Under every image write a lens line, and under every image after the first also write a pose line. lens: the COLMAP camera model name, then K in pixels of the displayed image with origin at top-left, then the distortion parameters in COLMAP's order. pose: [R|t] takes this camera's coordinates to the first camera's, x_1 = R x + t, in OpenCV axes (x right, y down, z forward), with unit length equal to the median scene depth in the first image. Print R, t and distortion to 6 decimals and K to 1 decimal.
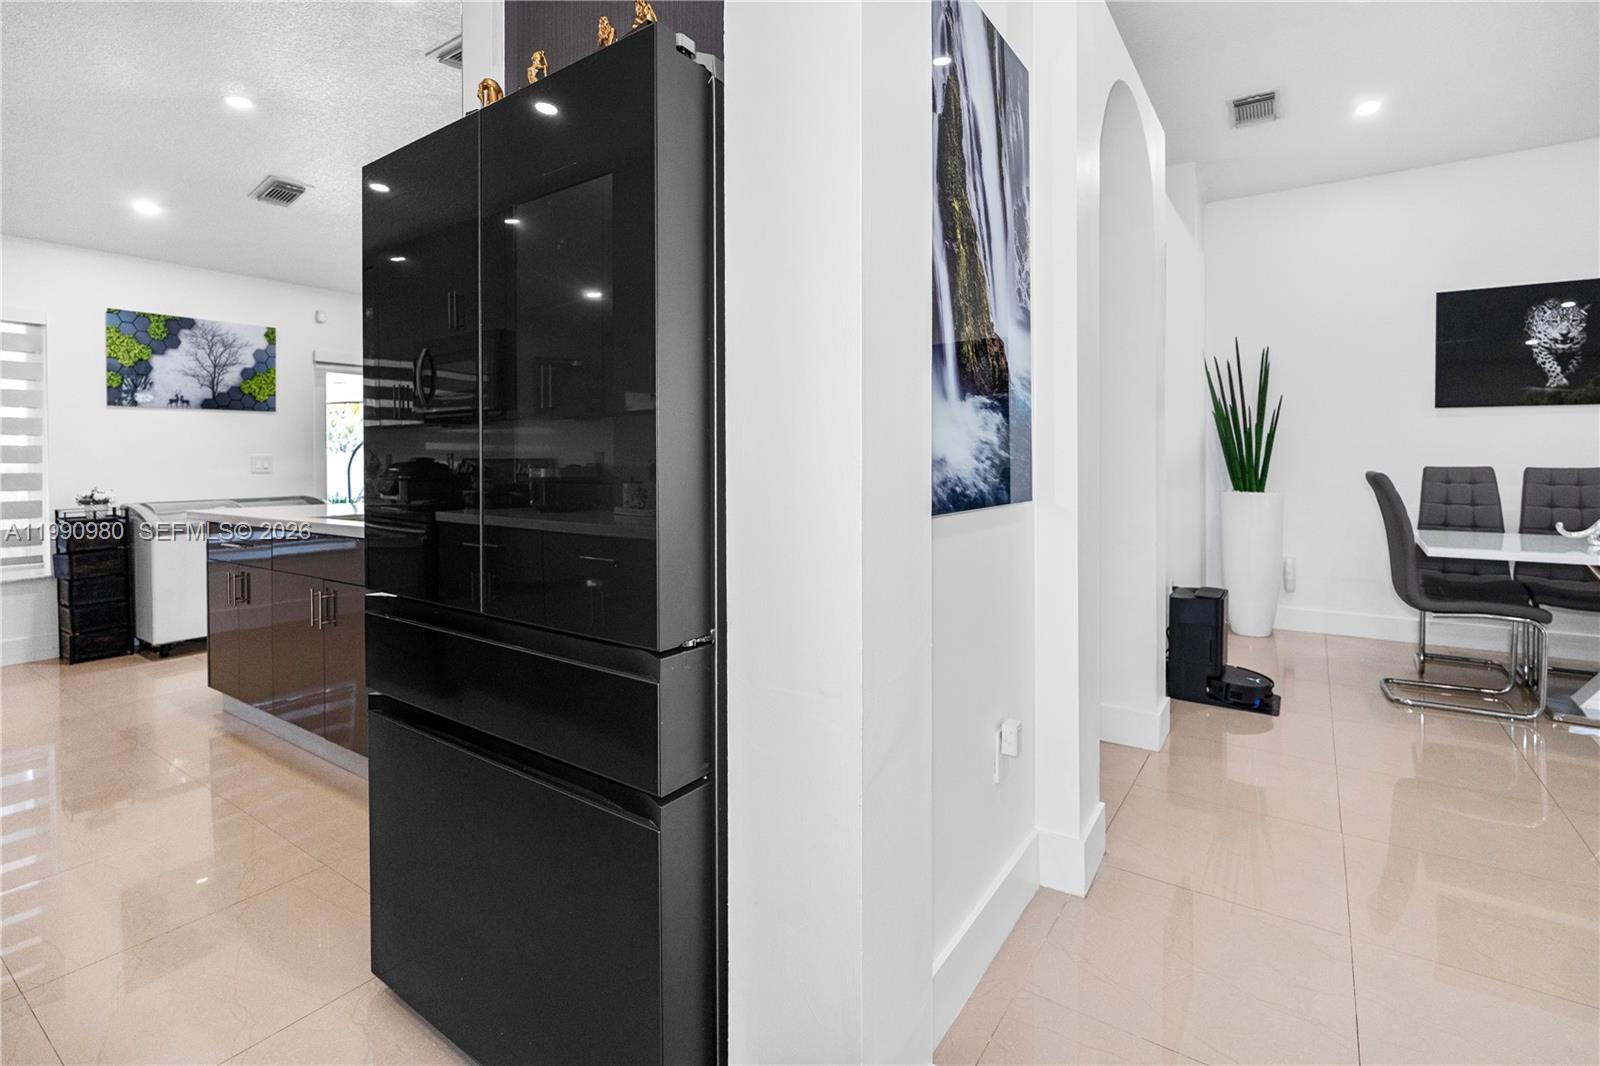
lens RADIAL K [[728.8, 0, 806.3], [0, 728.8, 465.1], [0, 0, 1]] dist [-0.003017, 0.000347]
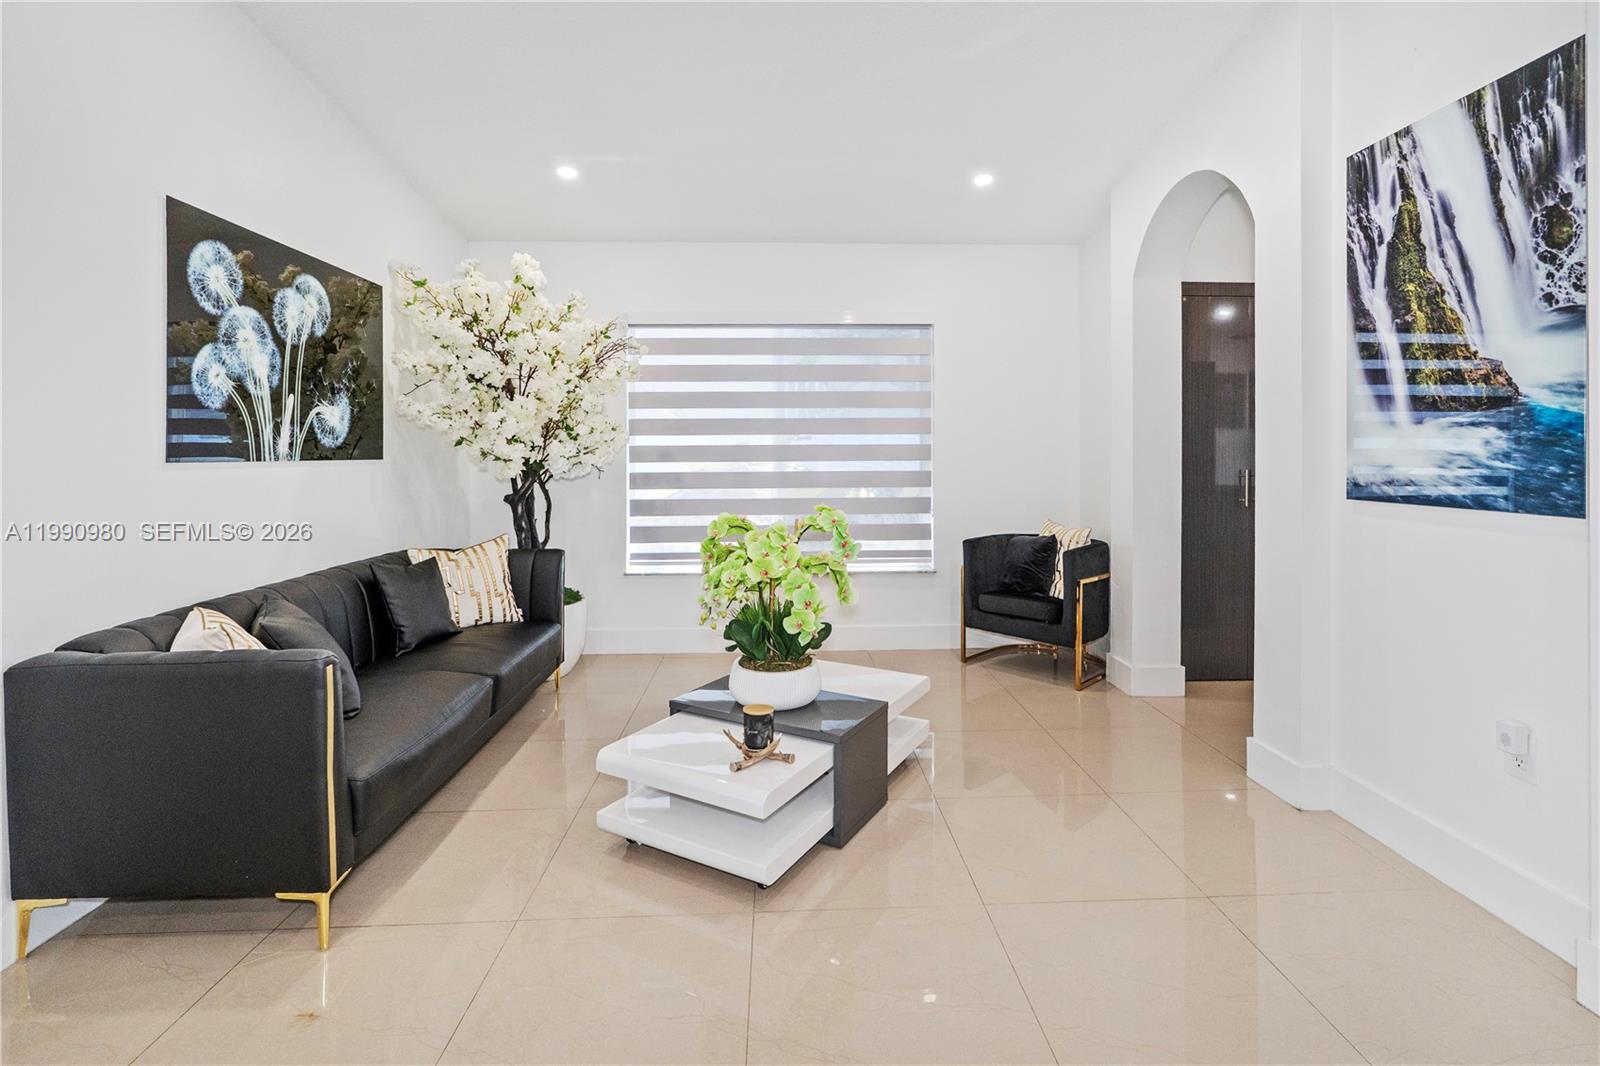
lens RADIAL K [[728.8, 0, 810.5], [0, 728.8, 448.8], [0, 0, 1]] dist [-0.003017, 0.000347]
pose [[-0.823941, 0.010716, -0.566574, 0.684508], [0.001768, 0.999865, 0.016340, -0.023604], [0.566673, 0.012461, -0.823849, 0.523172]]
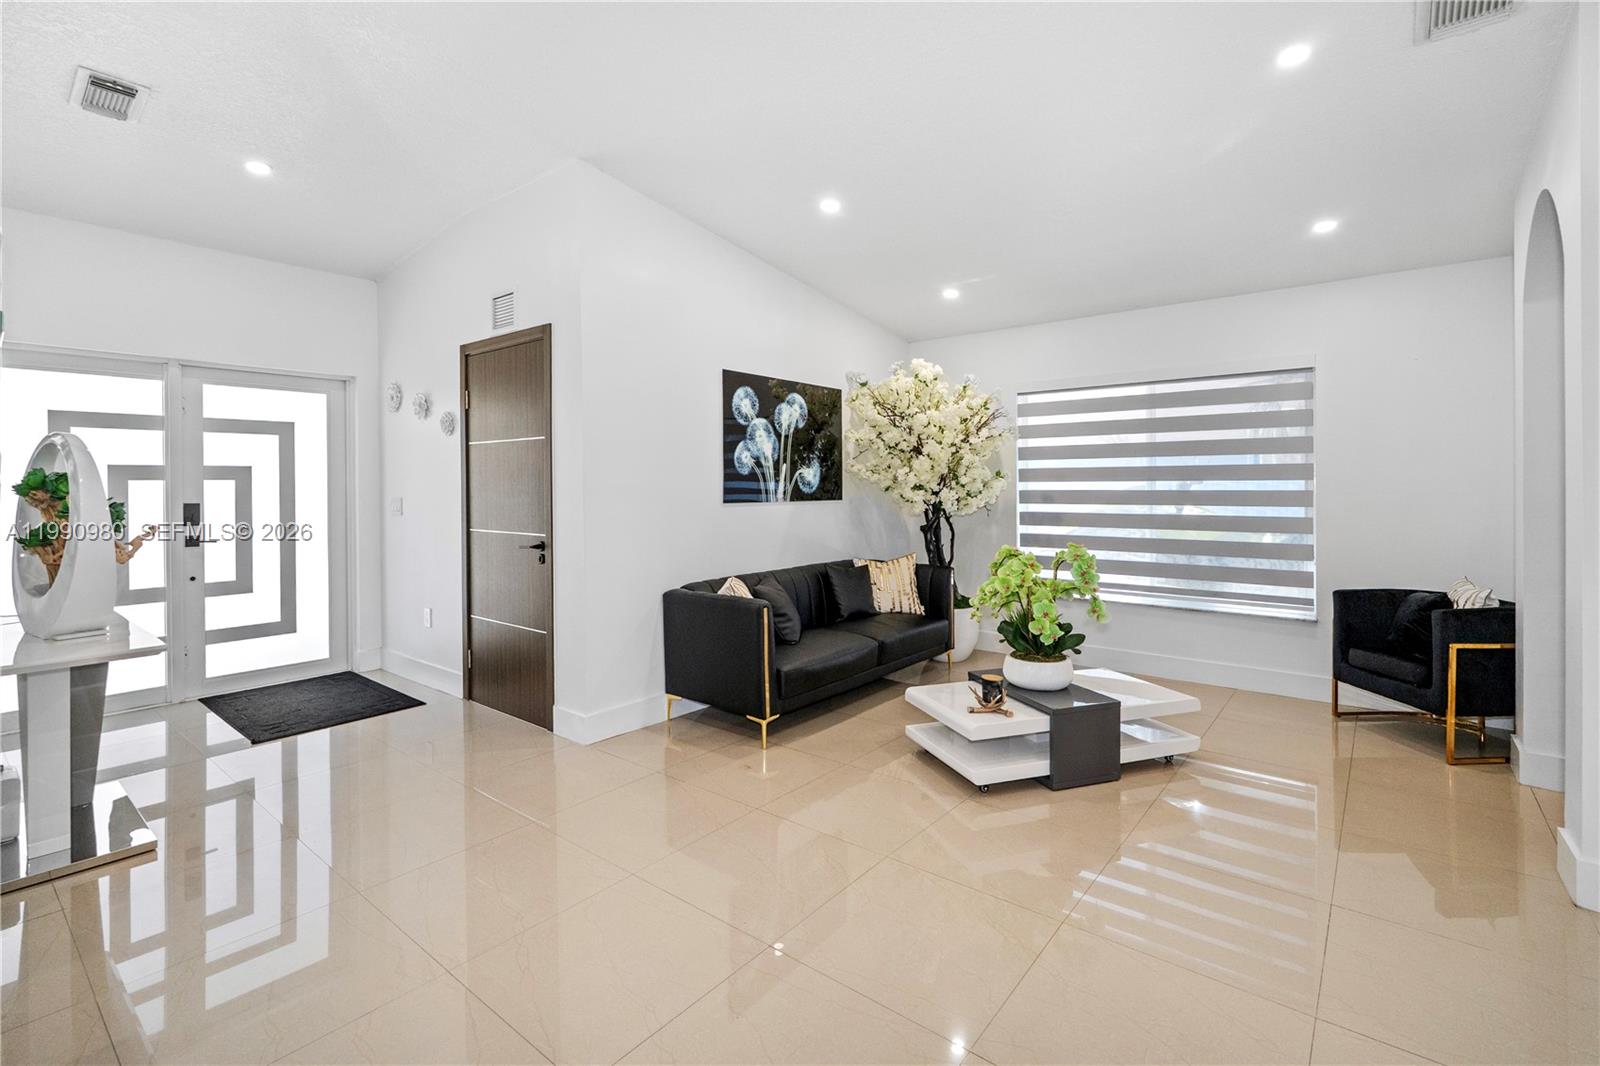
lens RADIAL K [[728.8, 0, 821.3], [0, 728.8, 484.0], [0, 0, 1]] dist [-0.003017, 0.000347]
pose [[-0.993977, 0.011754, 0.108955, 0.524430], [0.013406, 0.999806, 0.014444, -0.045203], [-0.108764, 0.015817, -0.993942, 0.837531]]
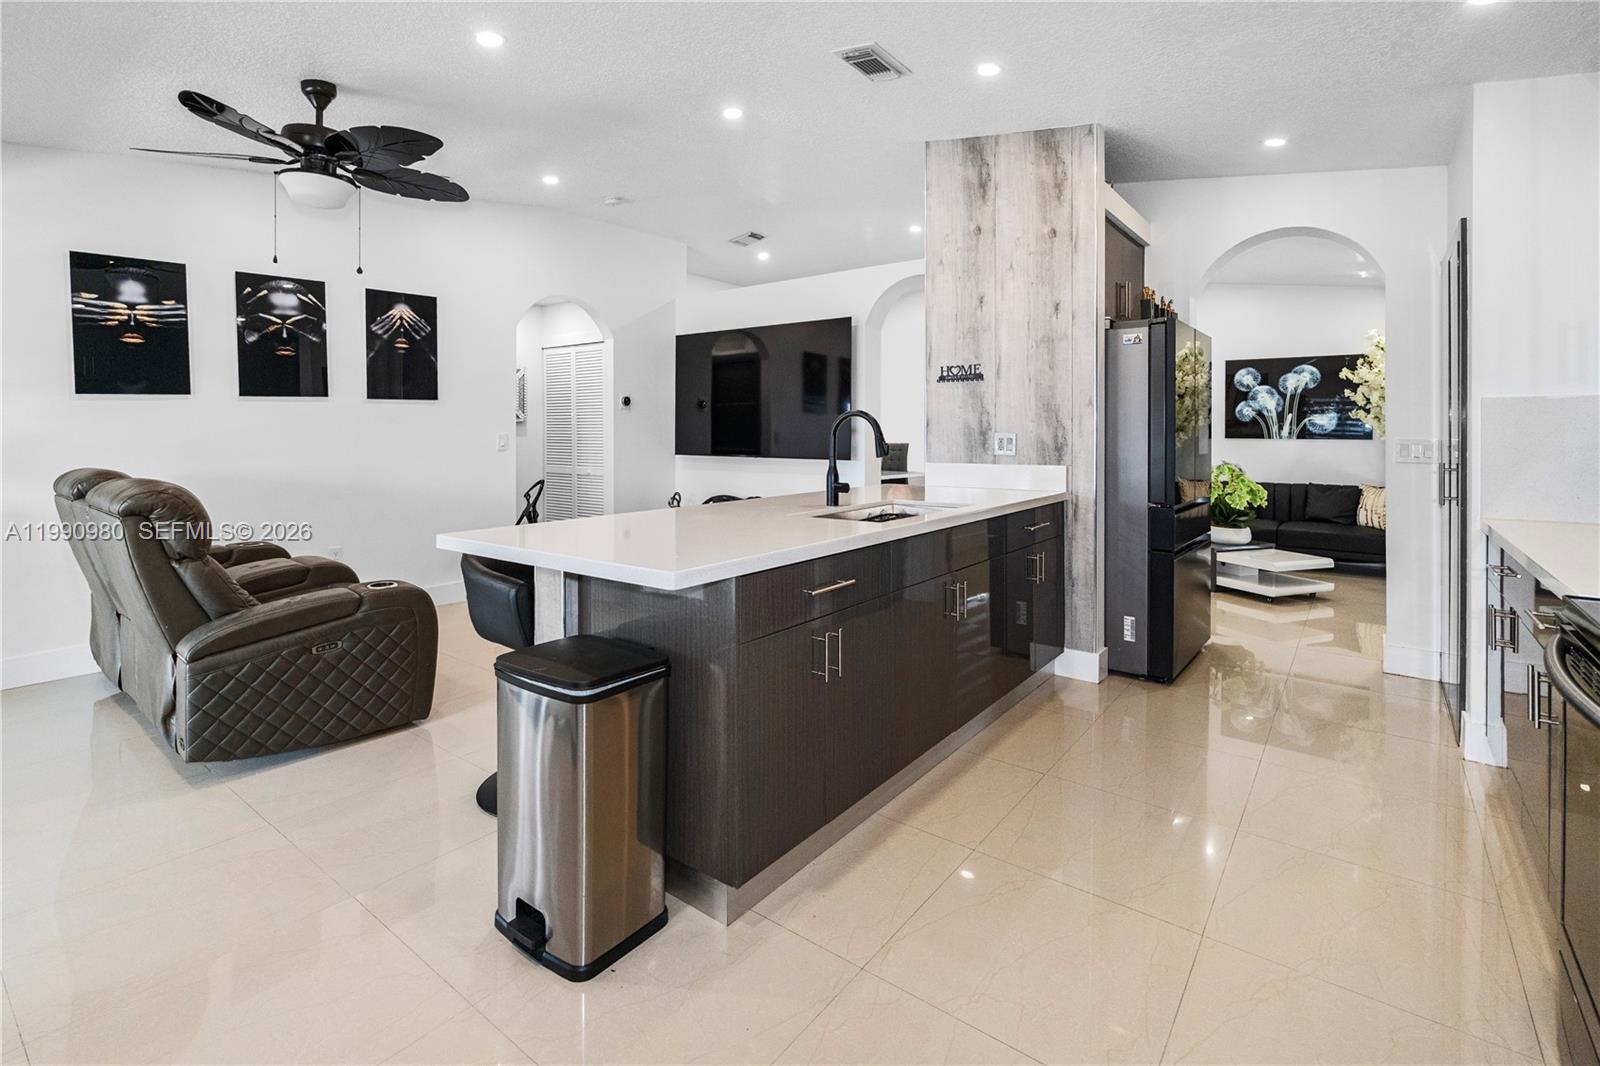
lens RADIAL K [[728.8, 0, 825.2], [0, 728.8, 418.0], [0, 0, 1]] dist [-0.003017, 0.000347]
pose [[0.070099, 0.028023, 0.997146, -0.985242], [0.012121, 0.999508, -0.028941, -0.016862], [-0.997466, 0.014116, 0.069724, 0.676859]]
